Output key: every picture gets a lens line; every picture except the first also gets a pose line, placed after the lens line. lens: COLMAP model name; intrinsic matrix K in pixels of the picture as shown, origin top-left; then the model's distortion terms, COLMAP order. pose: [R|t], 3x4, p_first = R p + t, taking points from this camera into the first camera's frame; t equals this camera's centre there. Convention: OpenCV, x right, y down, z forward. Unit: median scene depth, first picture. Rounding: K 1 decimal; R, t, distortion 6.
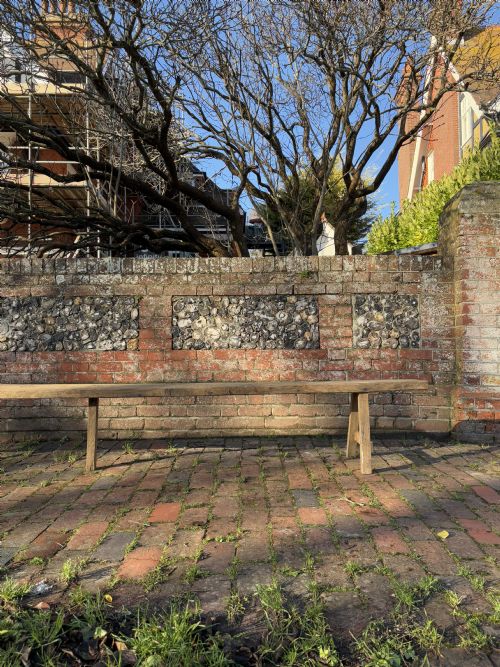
lens RADIAL K [[501.6, 0, 251.0], [0, 501.6, 336.7], [0, 0, 1]] dist [0.160706, -0.396216]
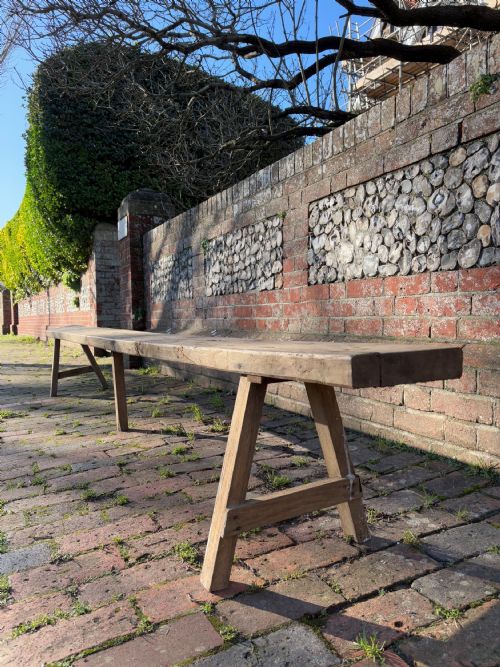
lens RADIAL K [[499.9, 0, 251.5], [0, 499.9, 337.5], [0, 0, 1]] dist [0.061613, -0.060203]
pose [[0.461498, 0.039929, -0.886242, 0.402645], [0.052212, 0.996032, 0.072064, 0.043276], [0.885603, -0.079530, 0.457582, 0.621733]]
